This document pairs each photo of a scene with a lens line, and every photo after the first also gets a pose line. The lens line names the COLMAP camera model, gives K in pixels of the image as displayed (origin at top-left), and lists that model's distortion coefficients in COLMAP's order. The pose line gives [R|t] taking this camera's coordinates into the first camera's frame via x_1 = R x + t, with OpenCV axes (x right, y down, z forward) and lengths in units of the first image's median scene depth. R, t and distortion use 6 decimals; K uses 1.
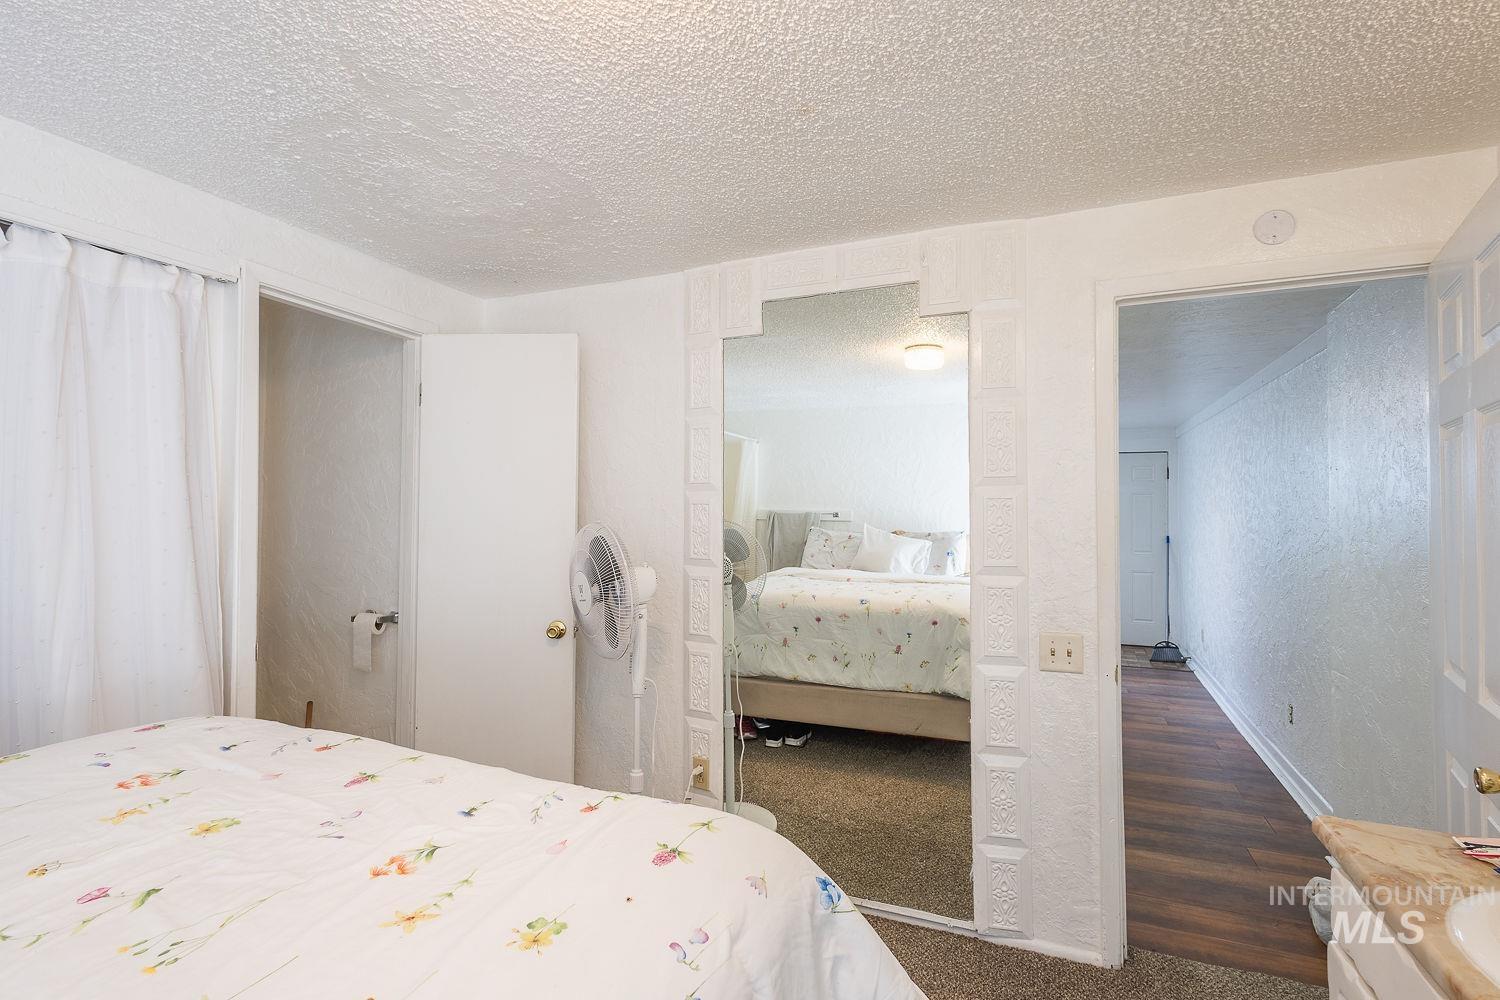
lens RADIAL K [[705.0, 0, 741.6], [0, 705.0, 497.9], [0, 0, 1]] dist [0.006506, 0.000091]
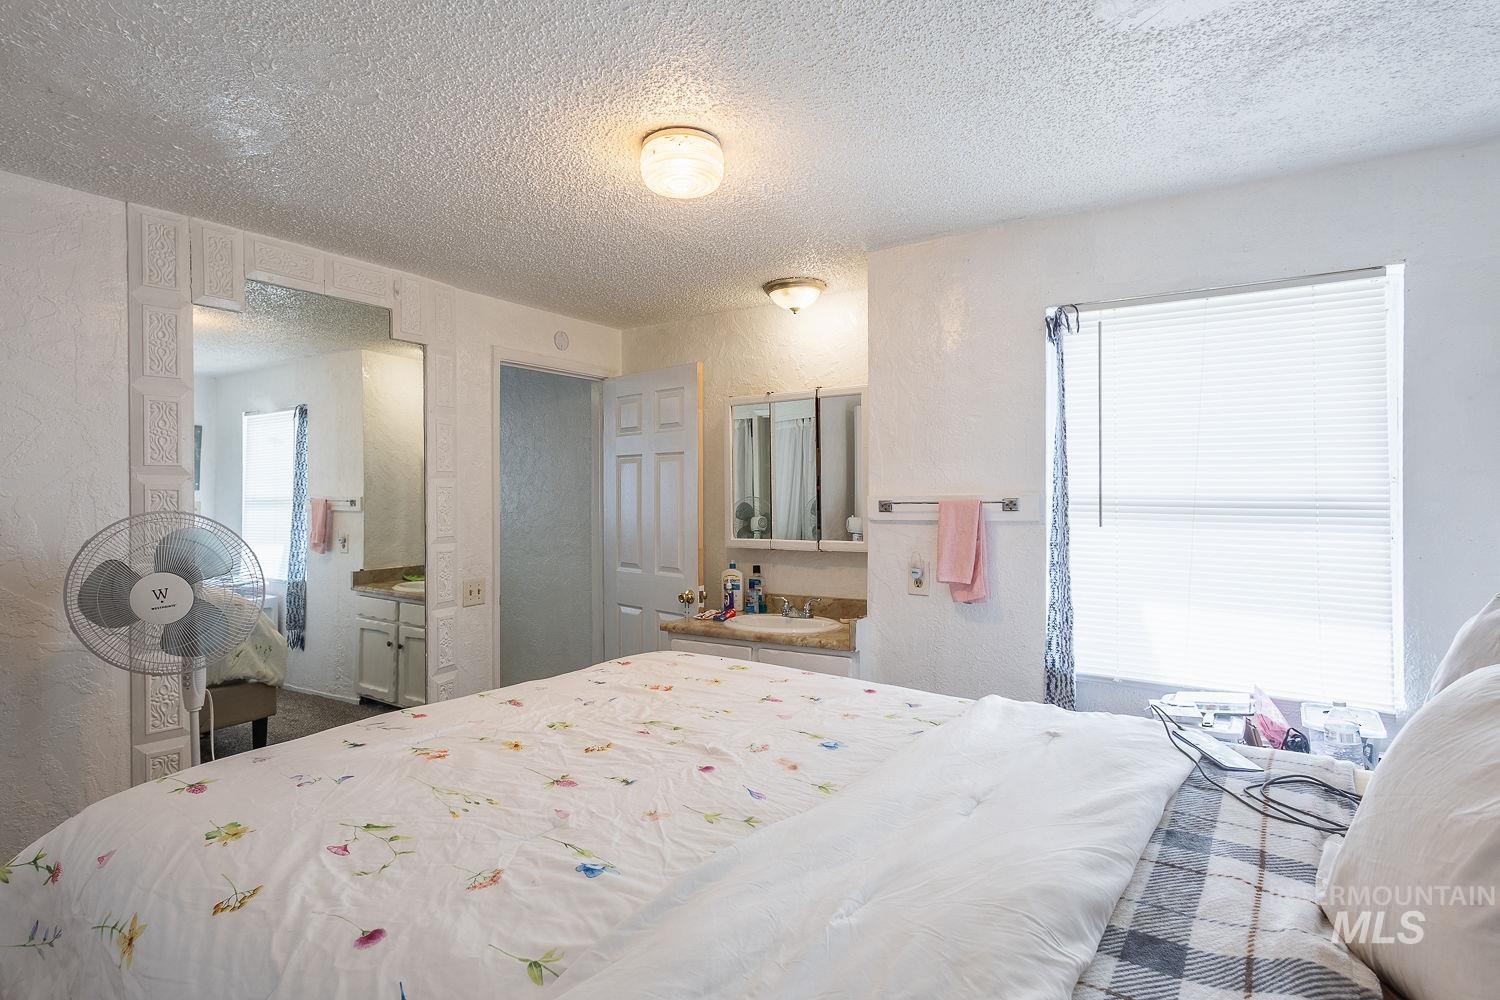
lens RADIAL K [[705.0, 0, 741.6], [0, 705.0, 497.9], [0, 0, 1]] dist [0.006506, 0.000091]
pose [[0.189821, -0.005950, 0.981801, -0.885393], [-0.014135, 0.999861, 0.008792, 0.001195], [-0.981717, -0.015547, 0.189711, 0.175690]]
